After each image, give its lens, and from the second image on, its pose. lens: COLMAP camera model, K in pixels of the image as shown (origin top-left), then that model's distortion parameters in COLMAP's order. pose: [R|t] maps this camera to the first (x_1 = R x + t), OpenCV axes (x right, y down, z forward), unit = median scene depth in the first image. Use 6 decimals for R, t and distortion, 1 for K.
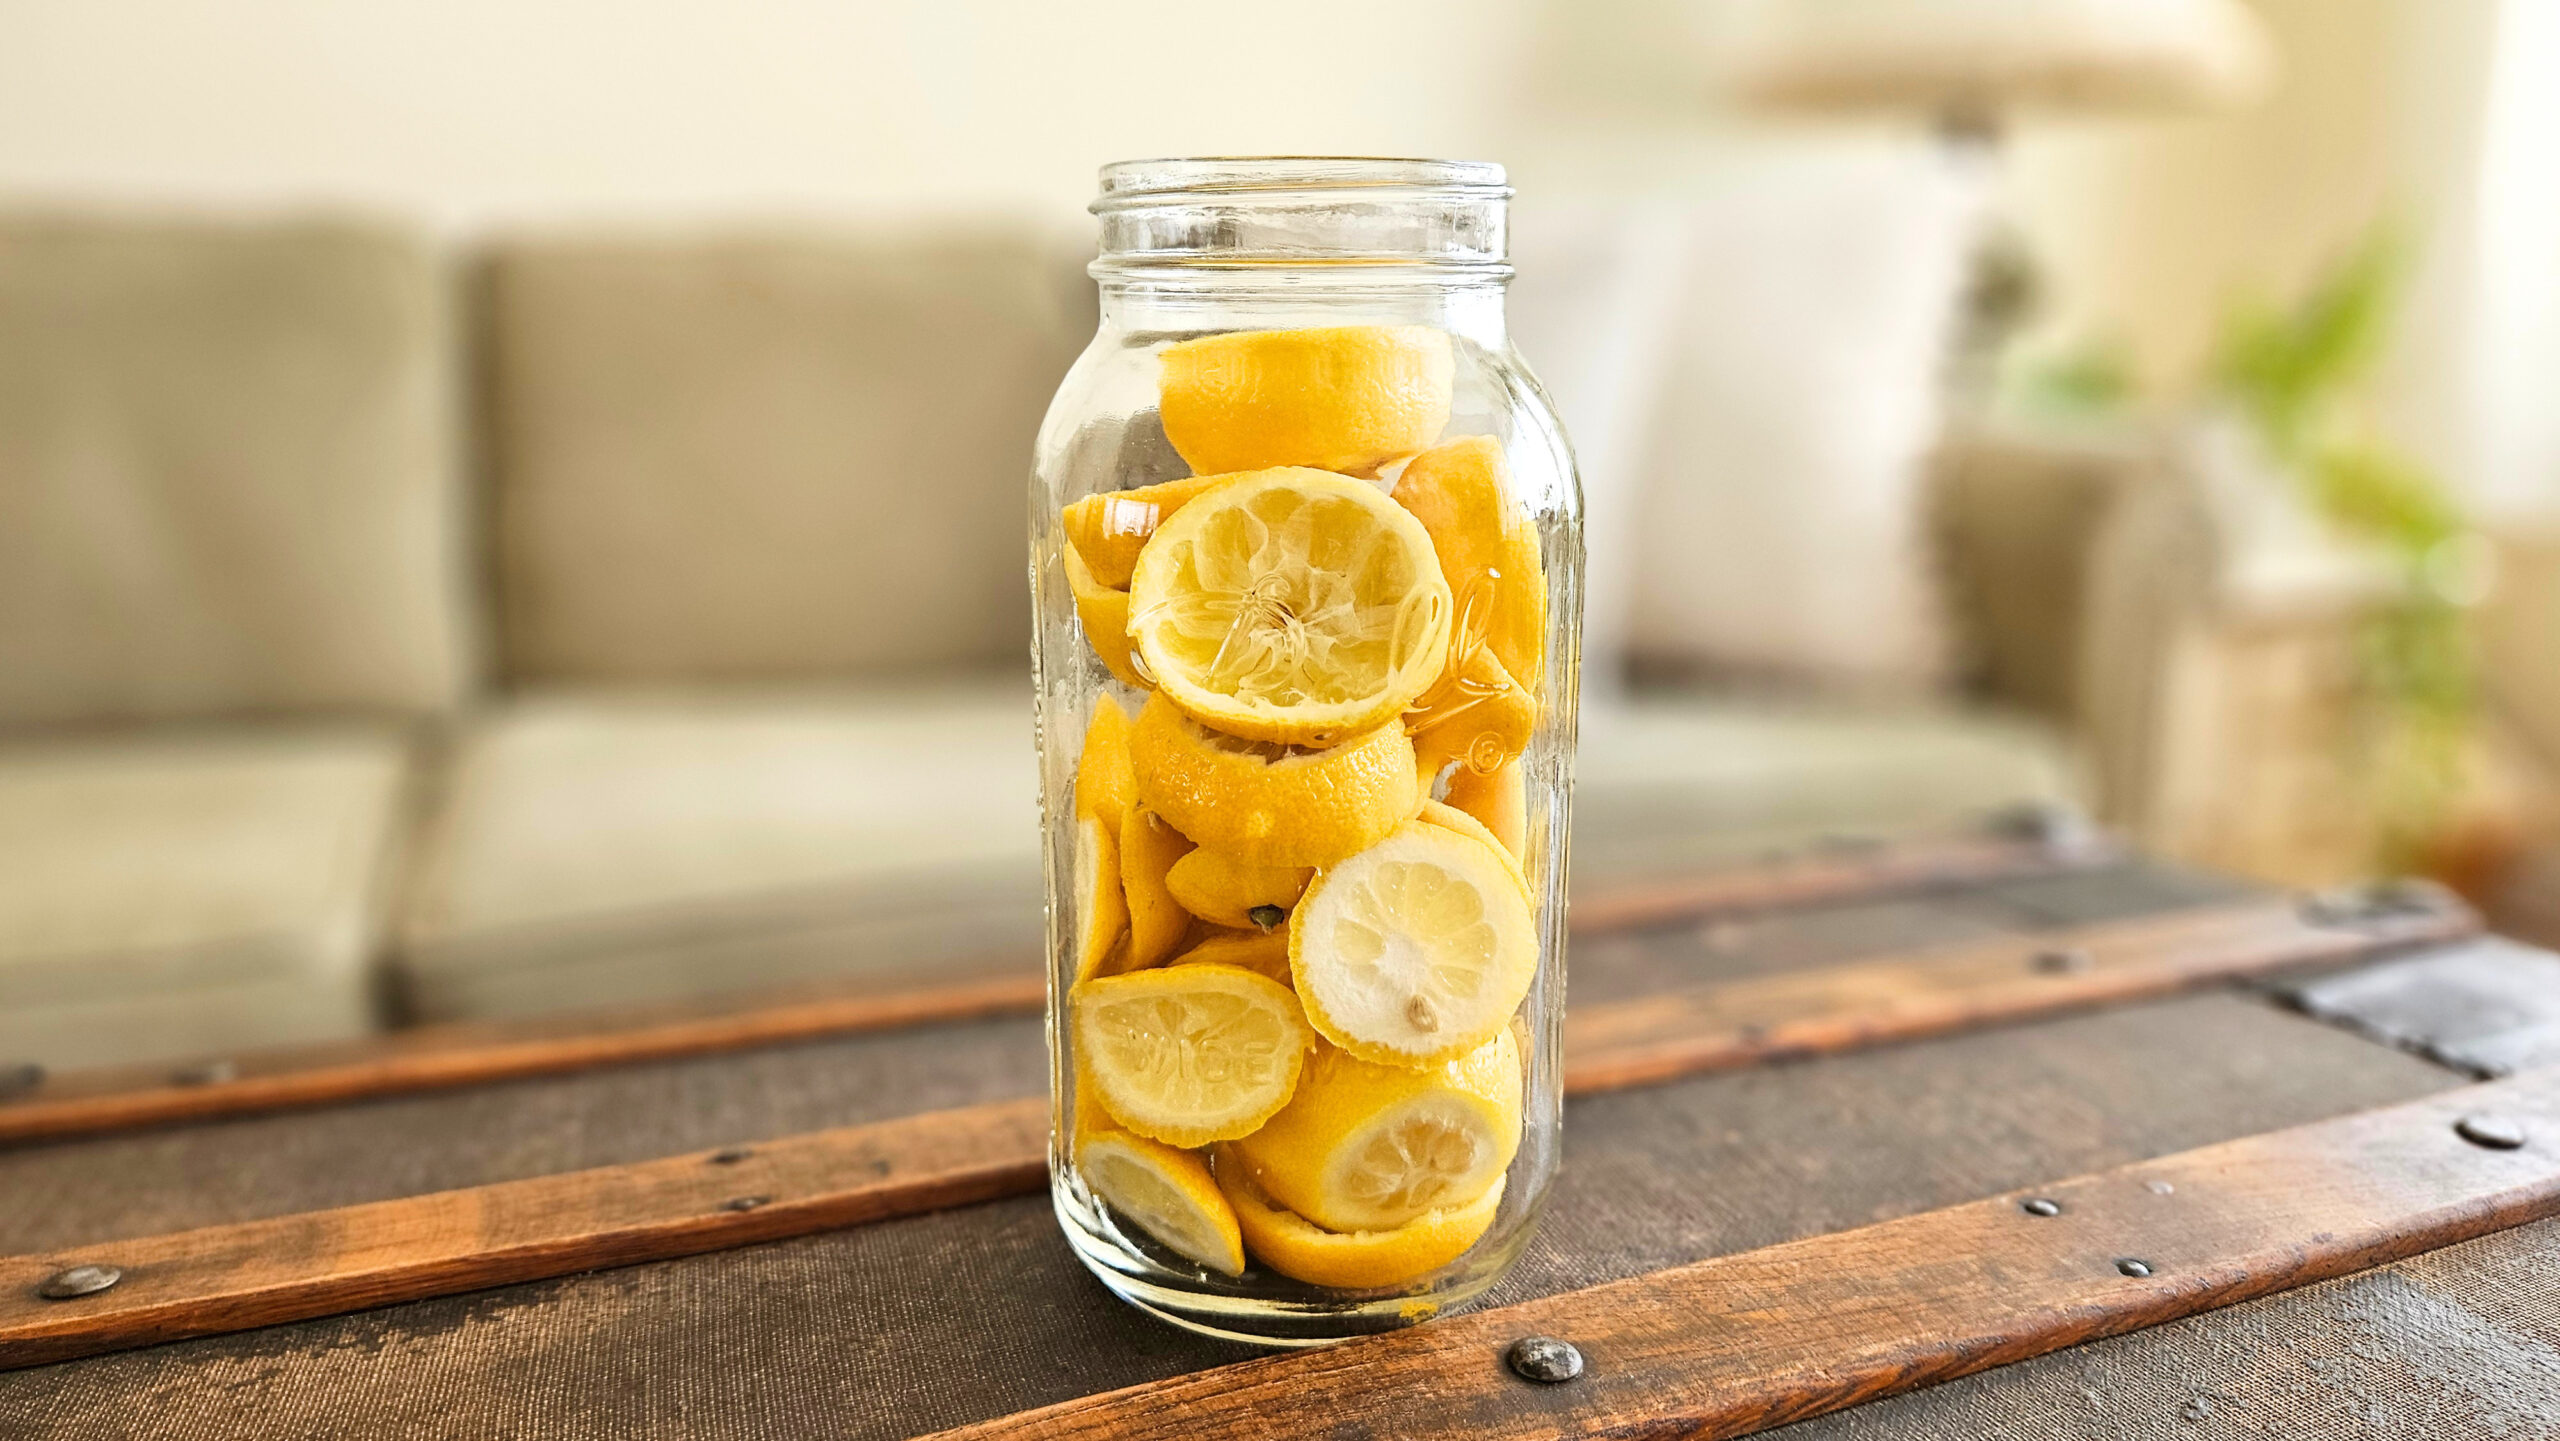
lens RADIAL K [[1768.5, 0, 1299.0], [0, 1768.5, 729.5], [0, 0, 1]] dist [0.037974, -0.051730]
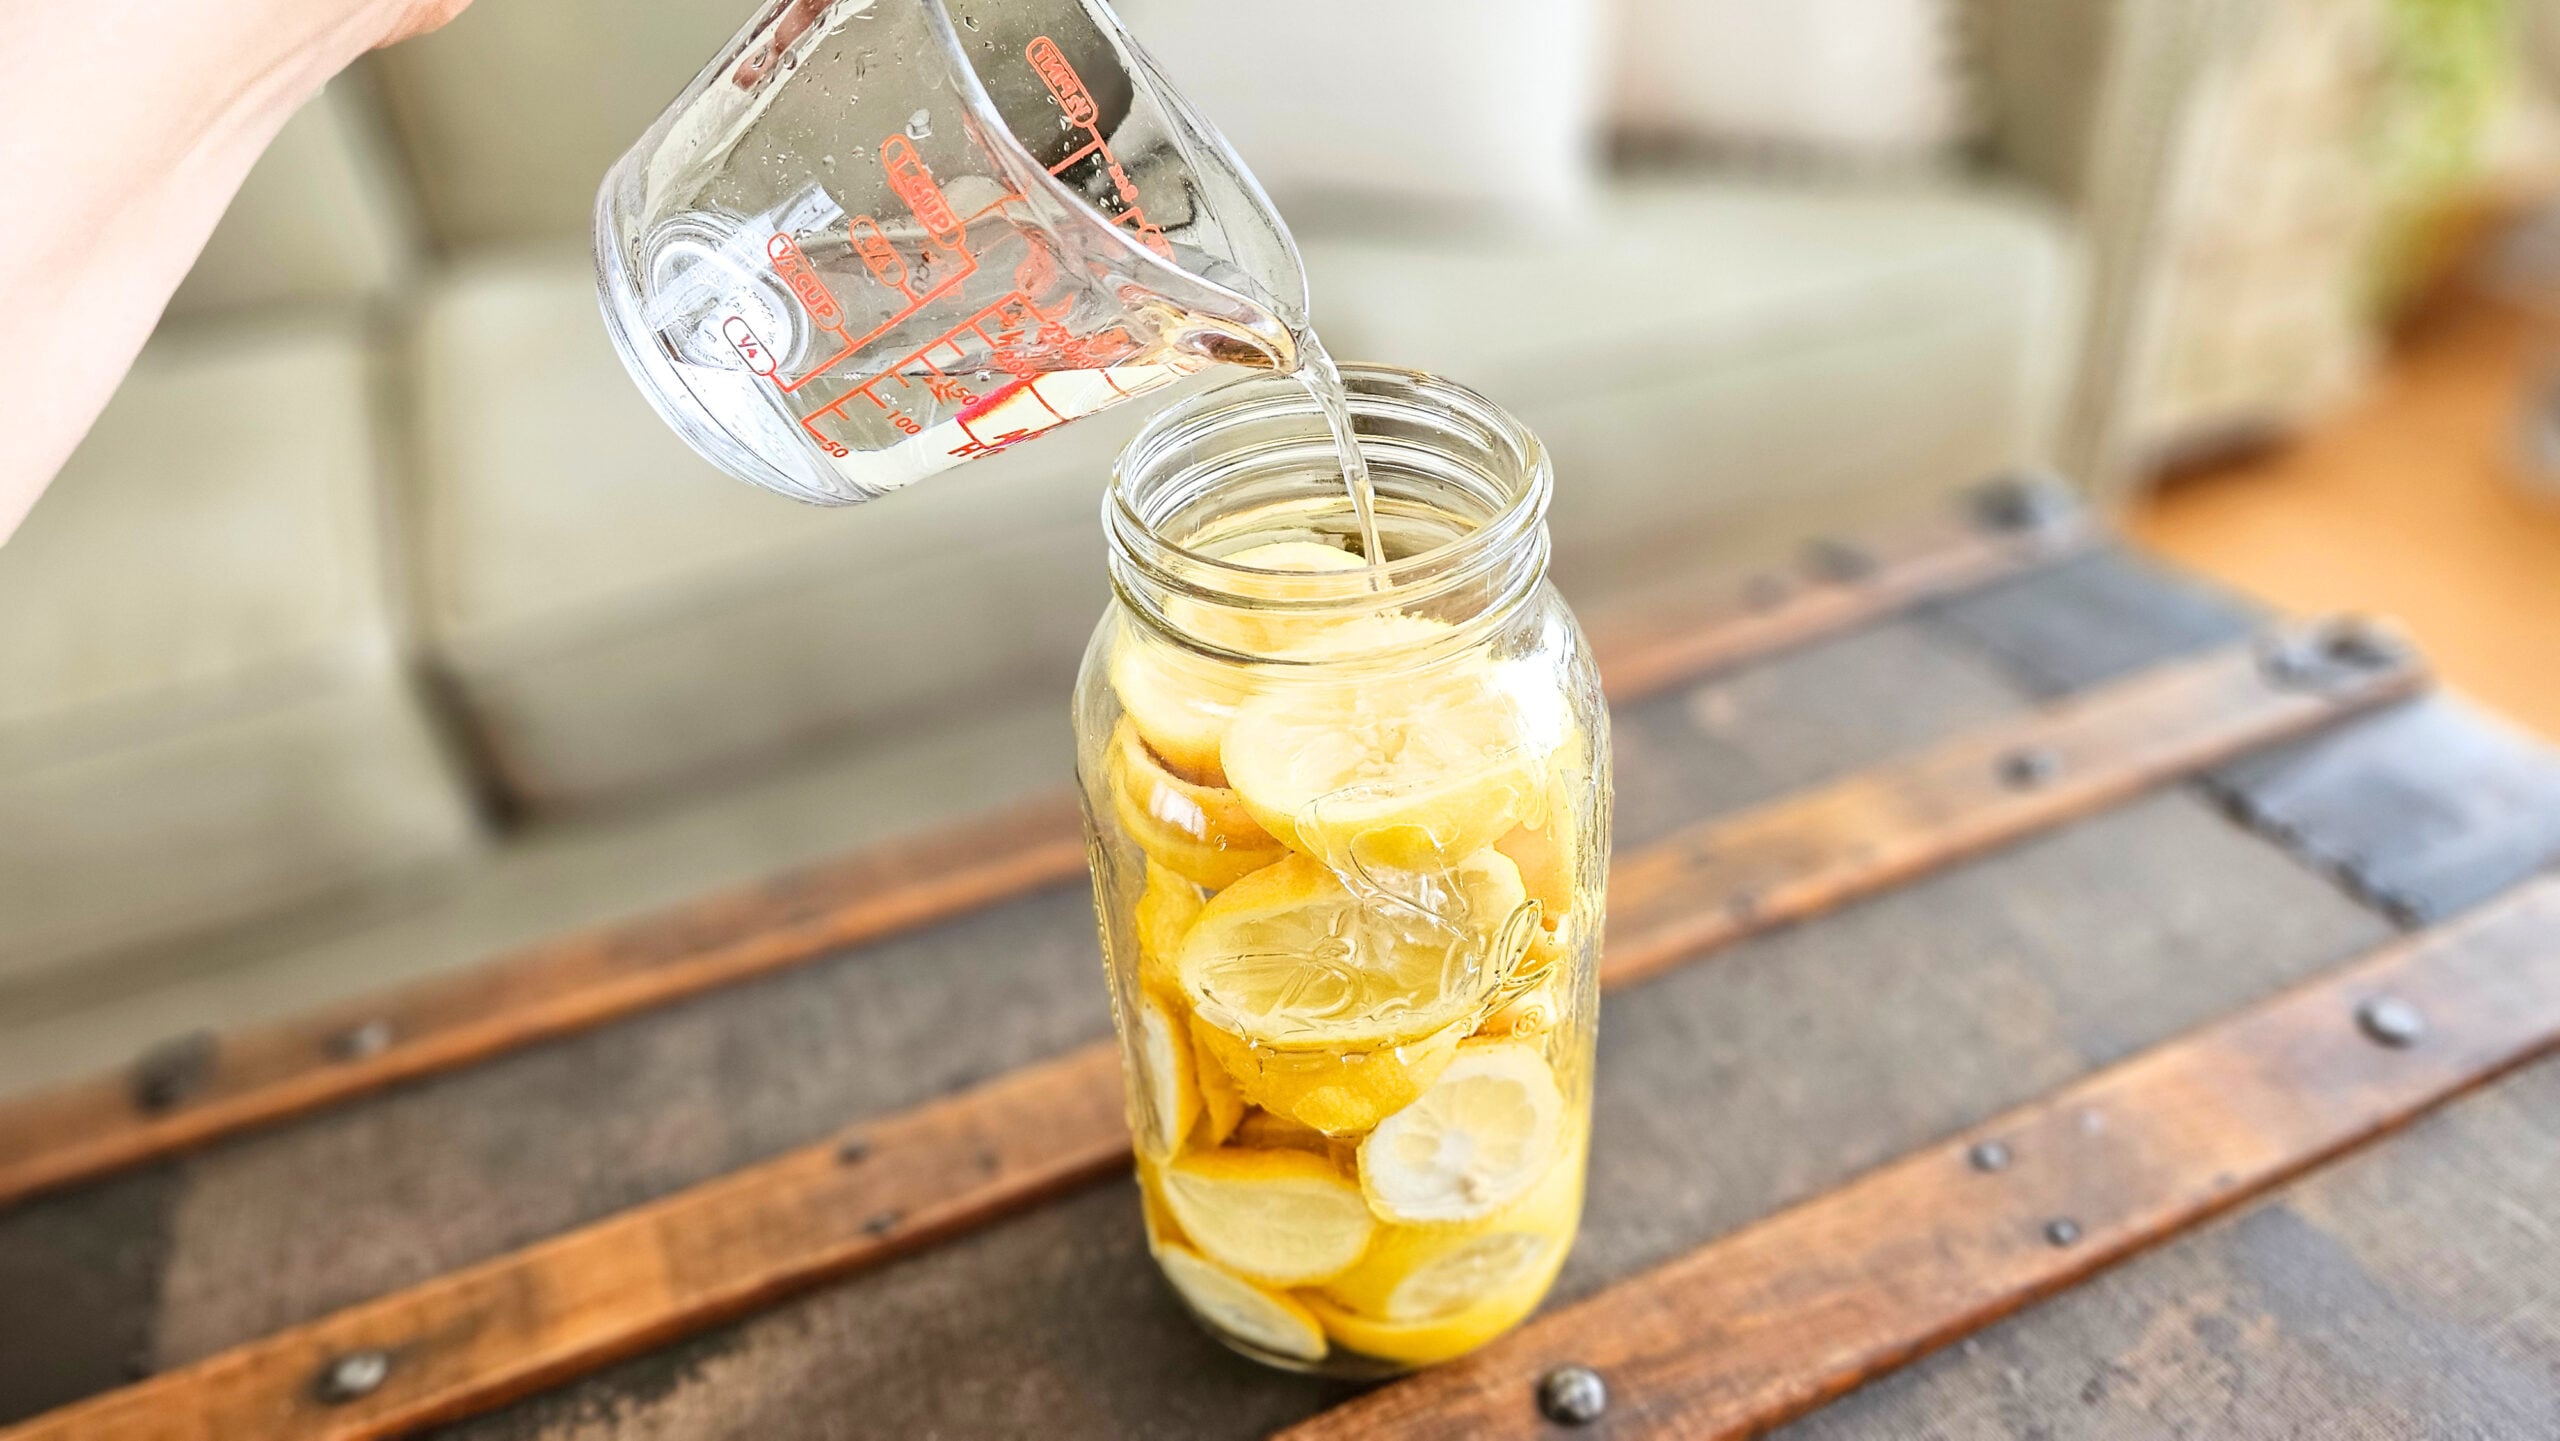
lens RADIAL K [[1768.5, 0, 1284.3], [0, 1768.5, 691.4], [0, 0, 1]] dist [0.037974, -0.051730]
pose [[0.998050, -0.062387, -0.002029, -0.024283], [0.058331, 0.920599, 0.386128, -0.511846], [-0.022221, -0.385493, 0.922443, 0.052032]]
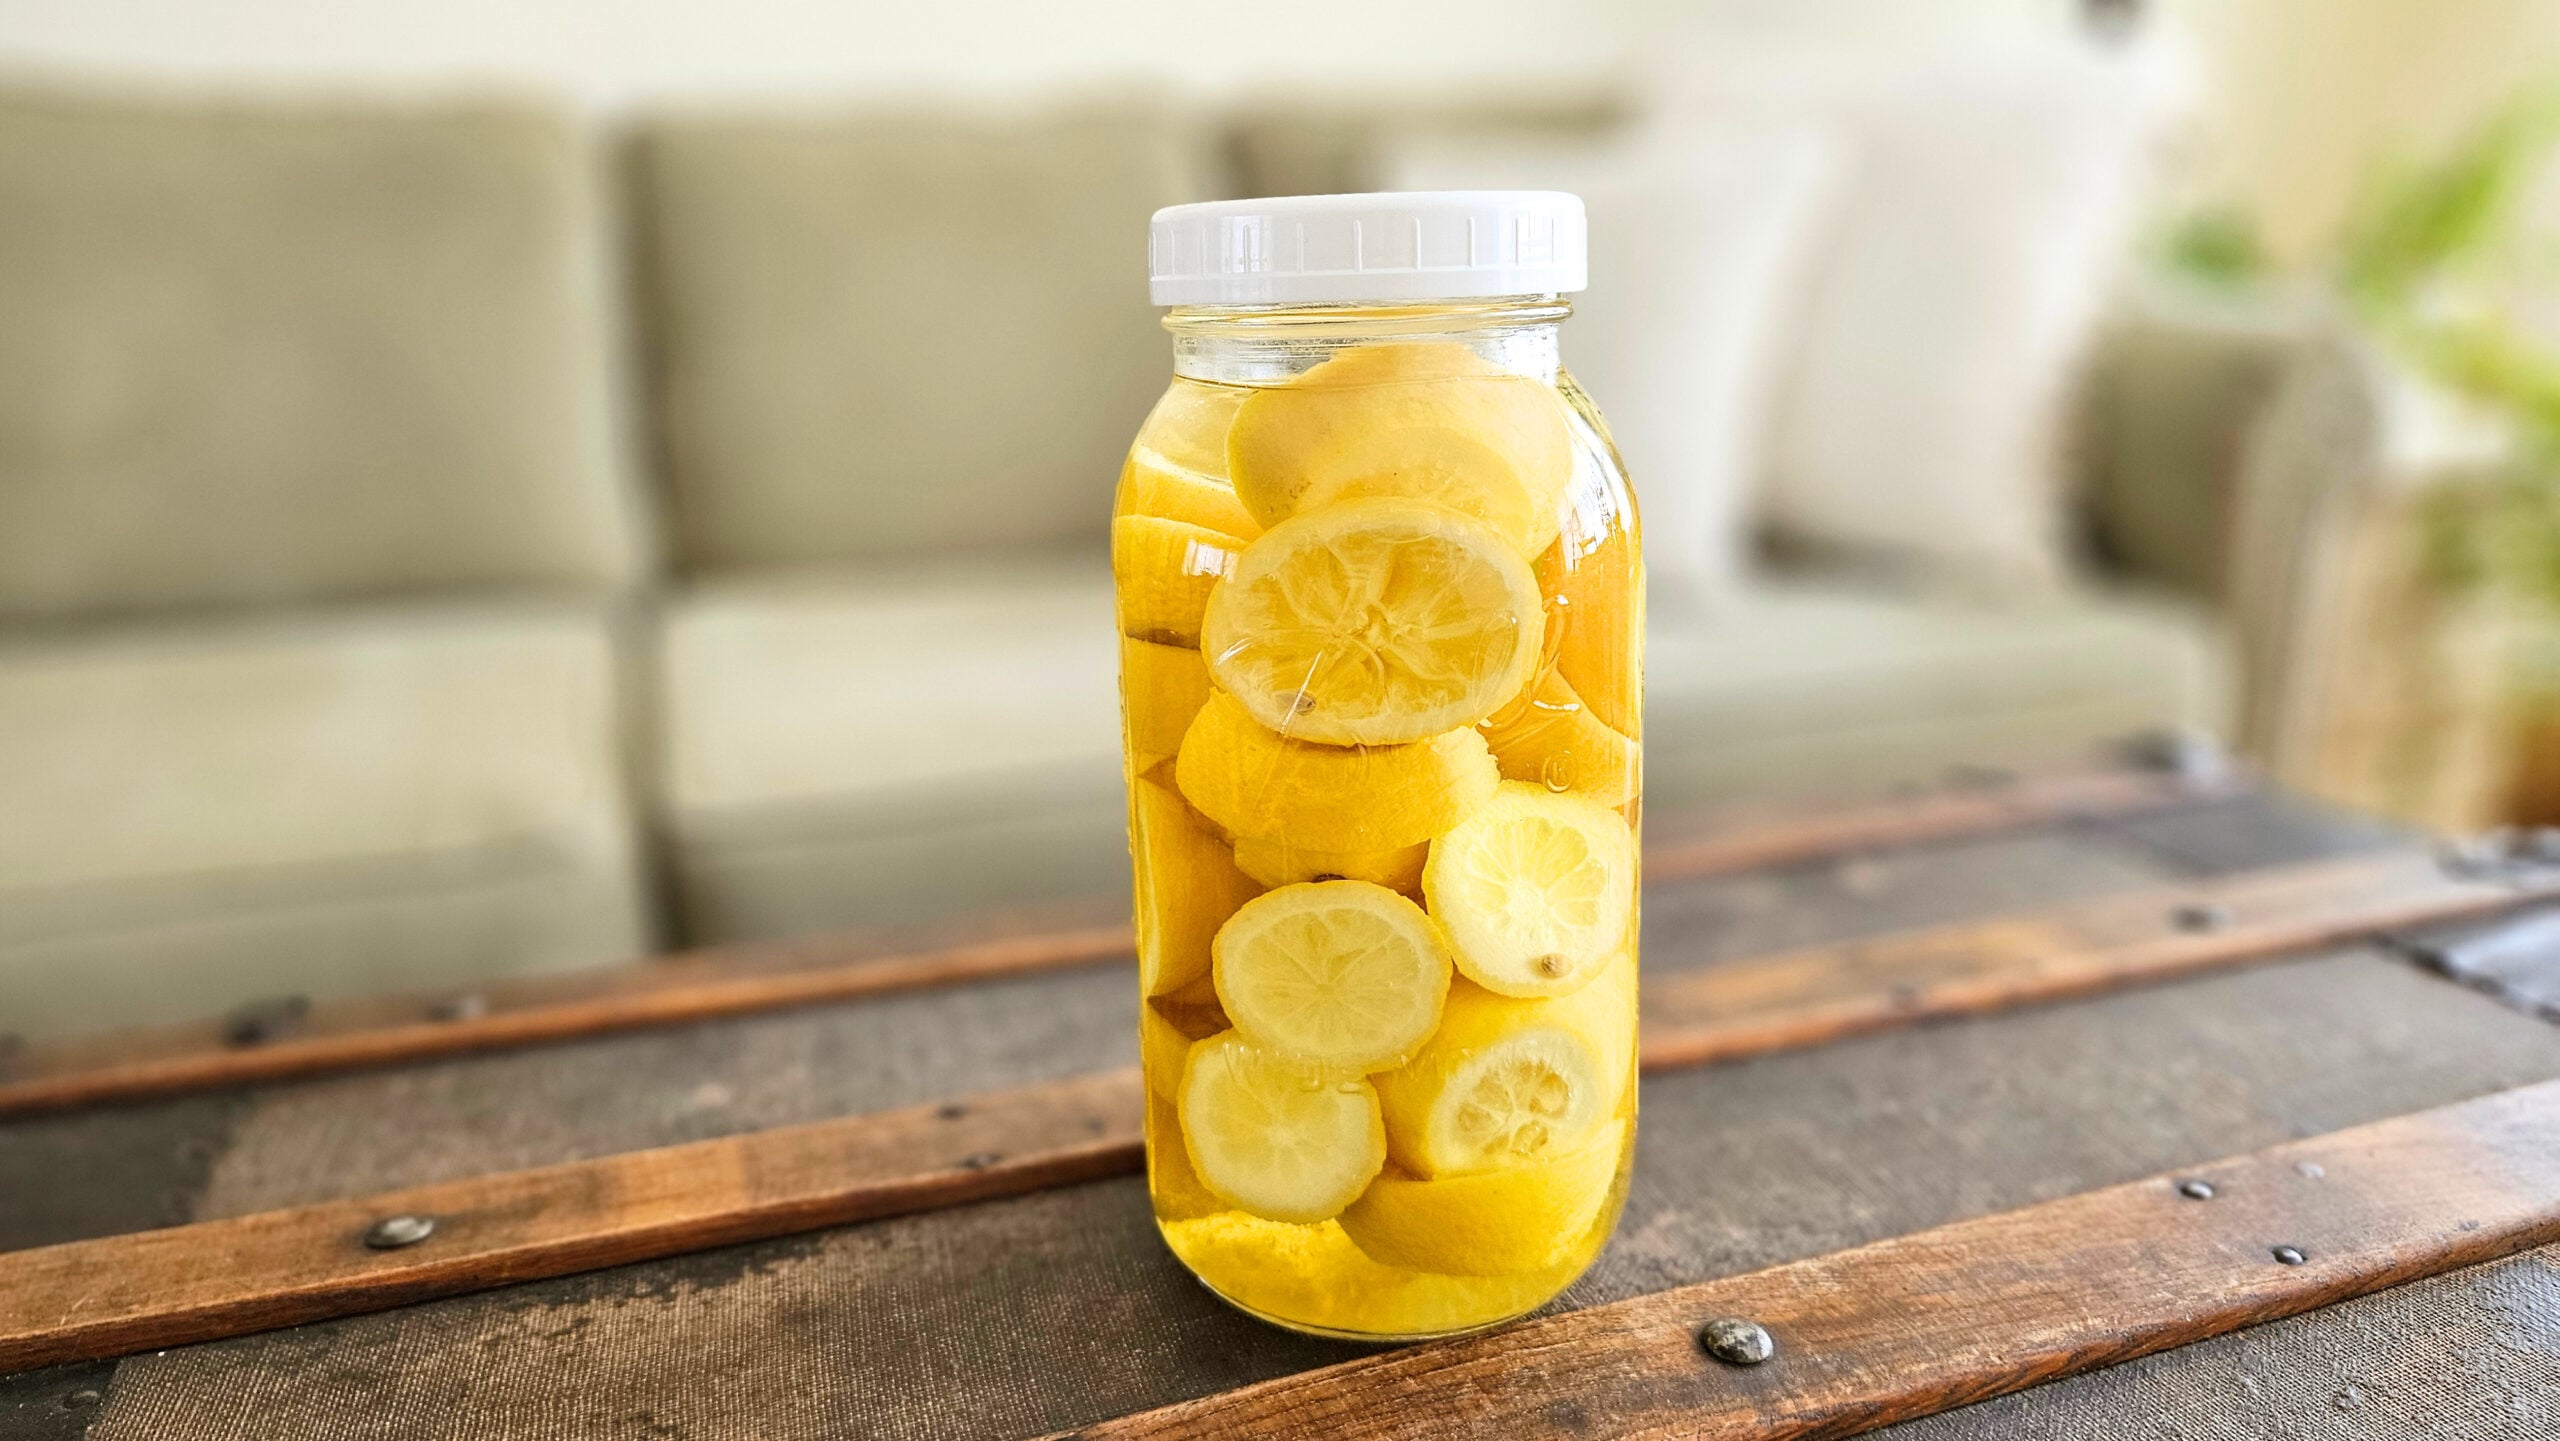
lens RADIAL K [[1768.5, 0, 1283.2], [0, 1768.5, 718.4], [0, 0, 1]] dist [0.037974, -0.051730]
pose [[0.998984, 0.009319, -0.044088, -0.082877], [-0.005386, 0.996062, 0.088492, -0.104219], [0.044739, -0.088165, 0.995101, -0.051172]]
